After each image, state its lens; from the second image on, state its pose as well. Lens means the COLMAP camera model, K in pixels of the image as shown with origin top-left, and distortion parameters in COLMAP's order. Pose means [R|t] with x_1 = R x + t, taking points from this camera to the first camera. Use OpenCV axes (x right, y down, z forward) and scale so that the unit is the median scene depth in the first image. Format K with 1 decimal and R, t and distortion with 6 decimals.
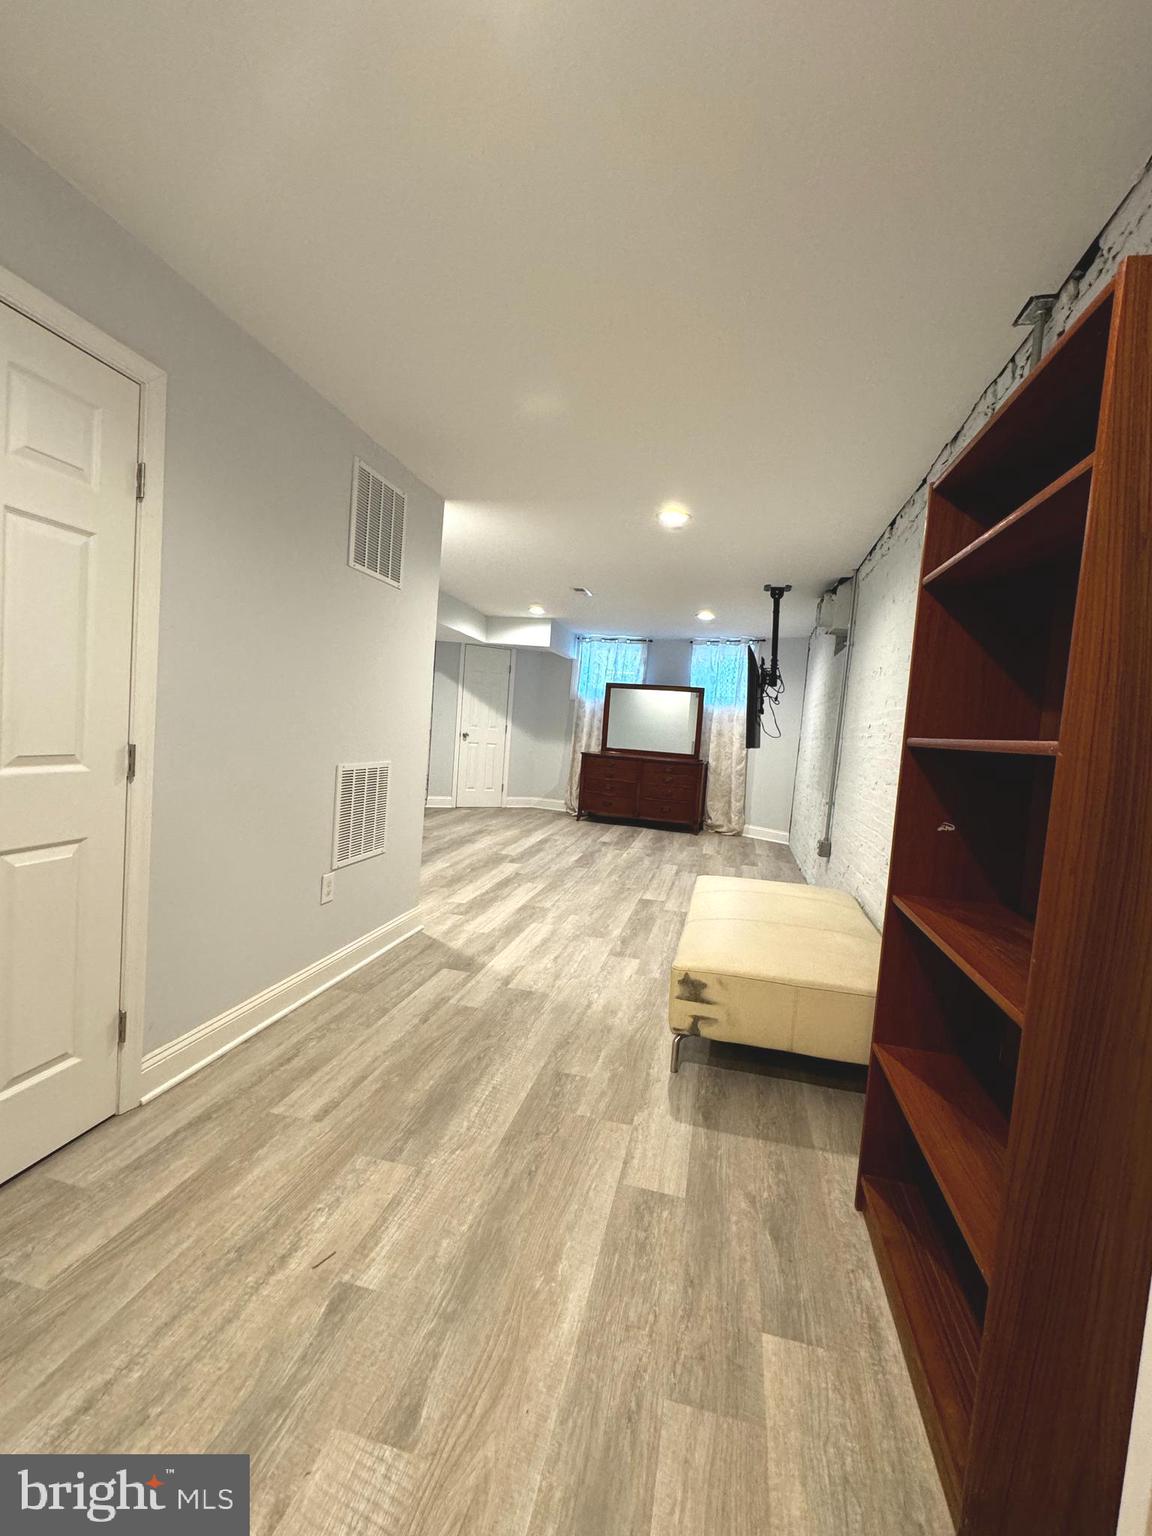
lens RADIAL K [[639.7, 0, 583.6], [0, 639.7, 782.8], [0, 0, 1]] dist [0.002662, 0.000226]
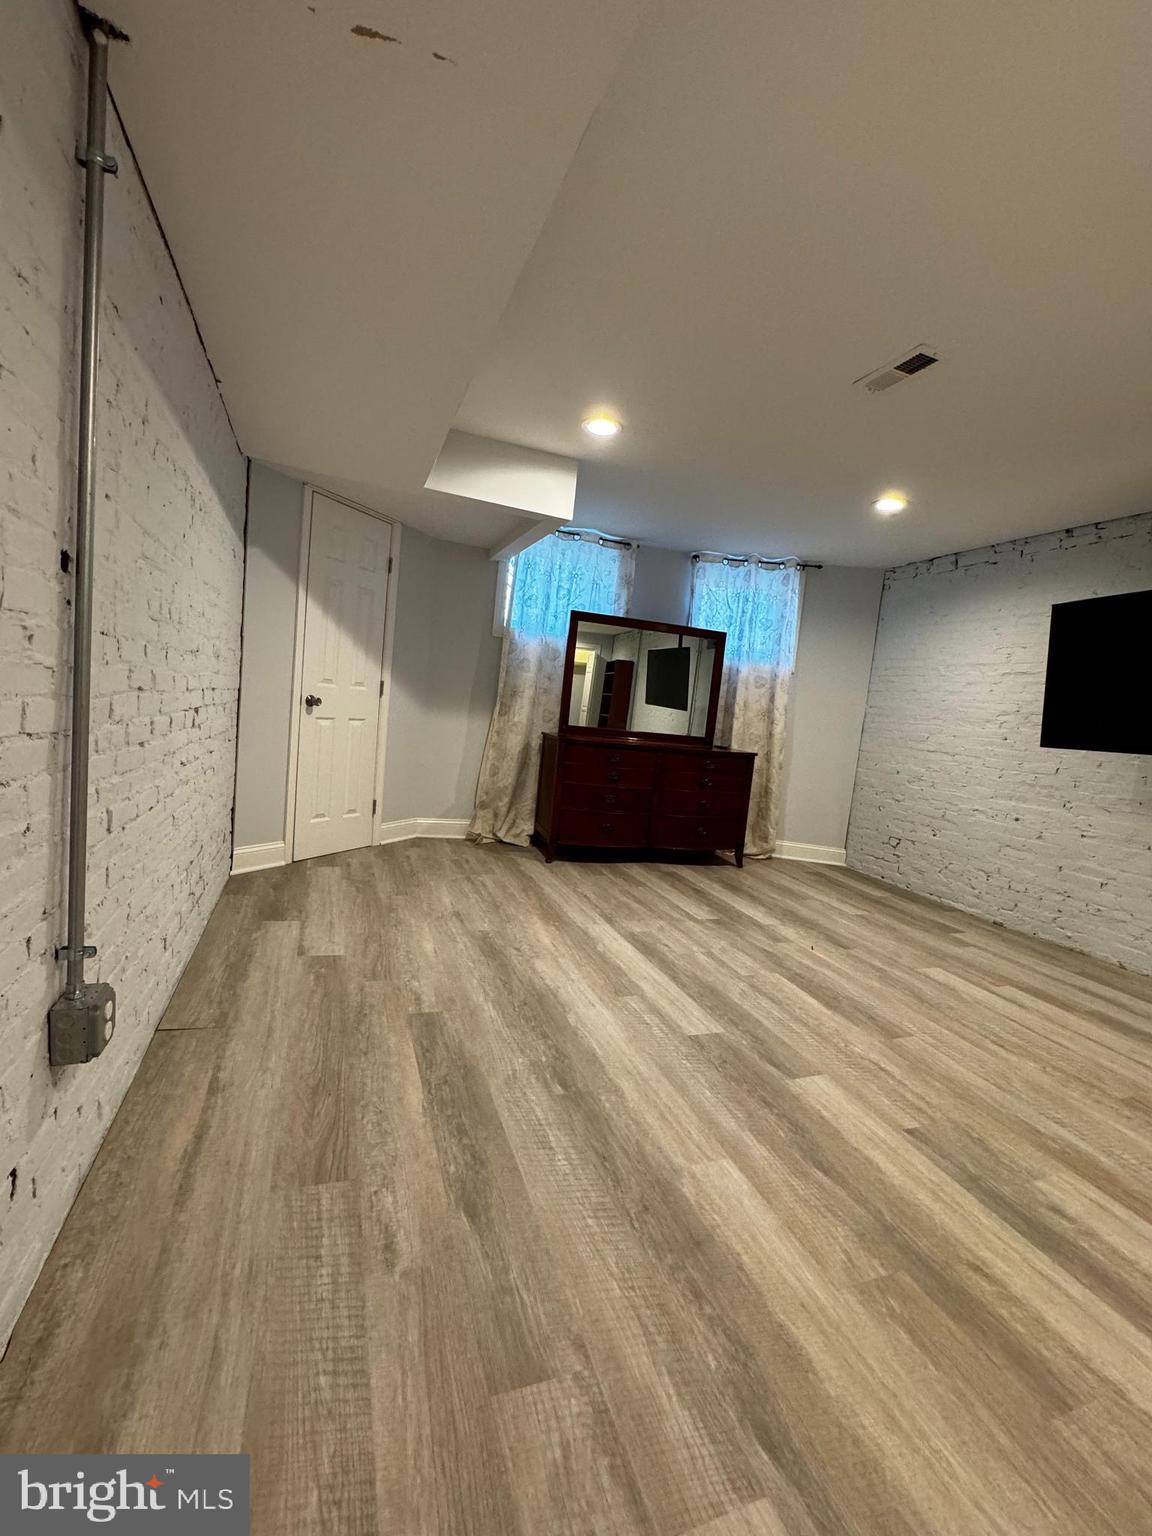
lens RADIAL K [[639.7, 0, 568.9], [0, 639.7, 769.0], [0, 0, 1]] dist [0.002662, 0.000226]
pose [[0.828971, -0.046352, 0.557368, -0.287238], [0.011132, 0.997730, 0.066418, -0.054283], [-0.559181, -0.048854, 0.827605, 0.527818]]
